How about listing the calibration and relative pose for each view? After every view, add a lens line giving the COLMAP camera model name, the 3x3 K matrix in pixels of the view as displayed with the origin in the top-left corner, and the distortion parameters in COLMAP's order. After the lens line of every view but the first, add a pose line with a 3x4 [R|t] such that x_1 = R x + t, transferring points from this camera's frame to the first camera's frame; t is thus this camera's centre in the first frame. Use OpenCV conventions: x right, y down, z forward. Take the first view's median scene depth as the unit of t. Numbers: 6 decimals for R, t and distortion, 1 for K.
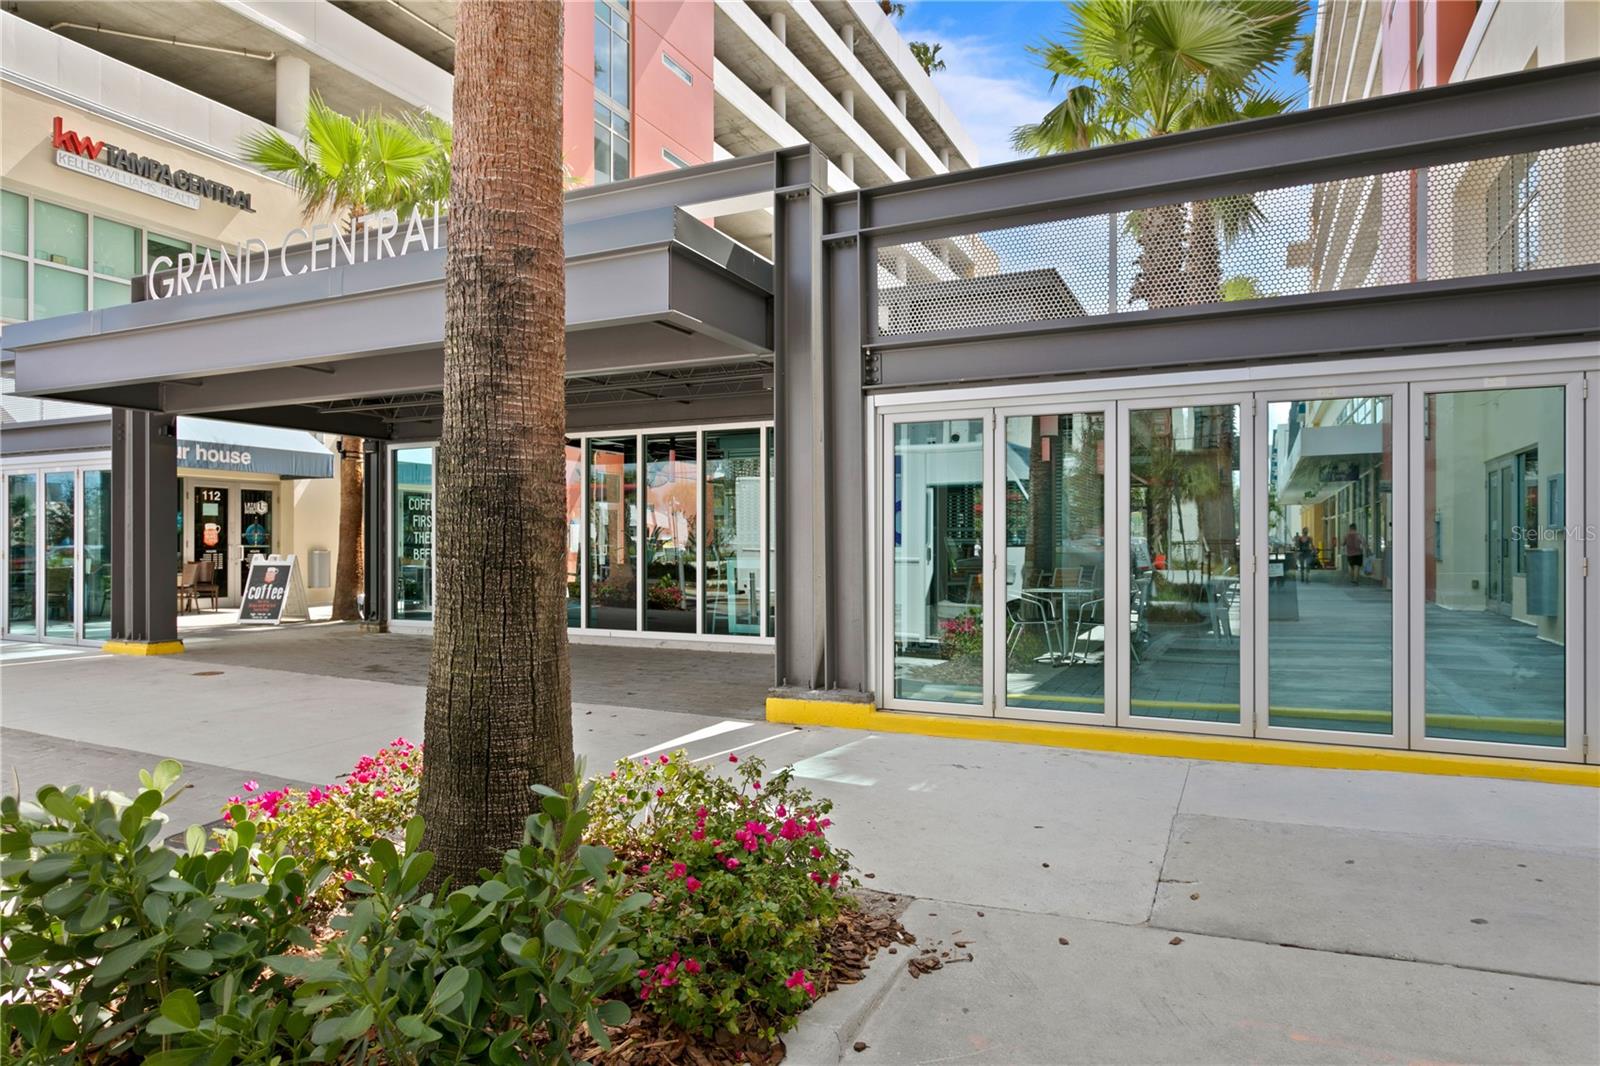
lens RADIAL K [[956.9, 0, 805.5], [0, 956.9, 543.3], [0, 0, 1]] dist [-0.008552, -0.004367]
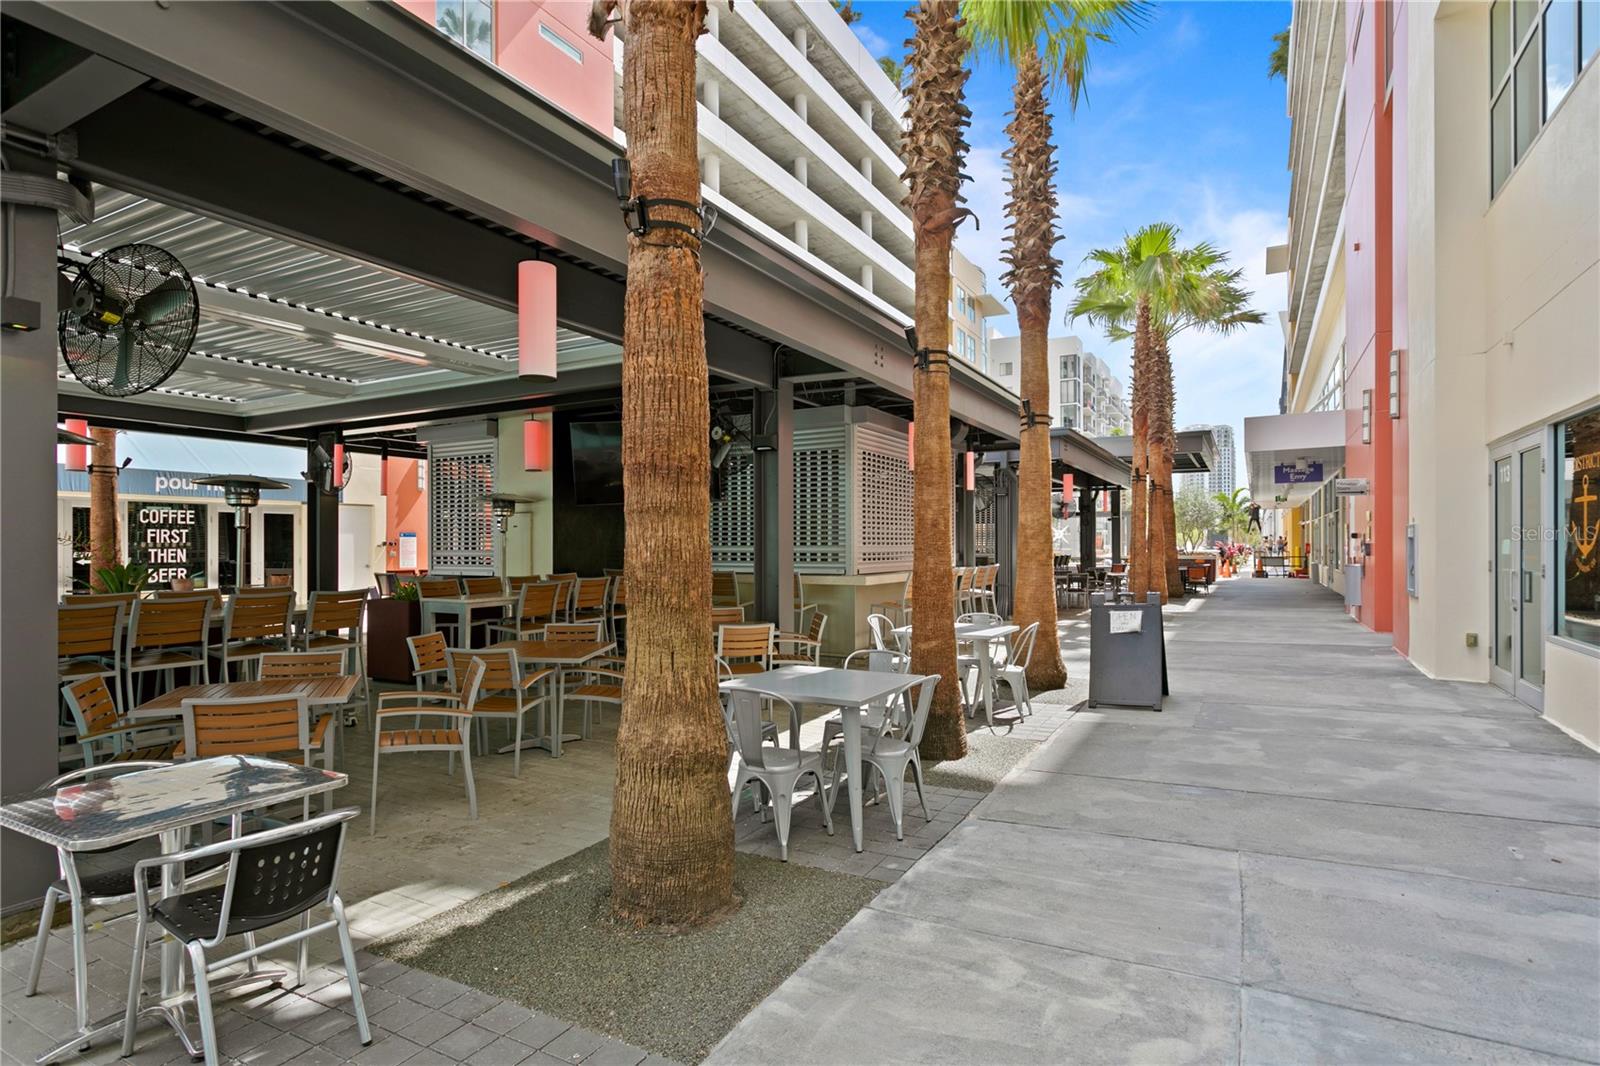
lens RADIAL K [[835.3, 0, 799.6], [0, 835.3, 542.0], [0, 0, 1]] dist [0.000621, 0.001604]
pose [[0.998401, -0.003104, -0.056446, 0.155572], [0.002961, 0.999992, -0.002625, -0.011334], [0.056453, 0.002454, 0.998402, 0.225796]]
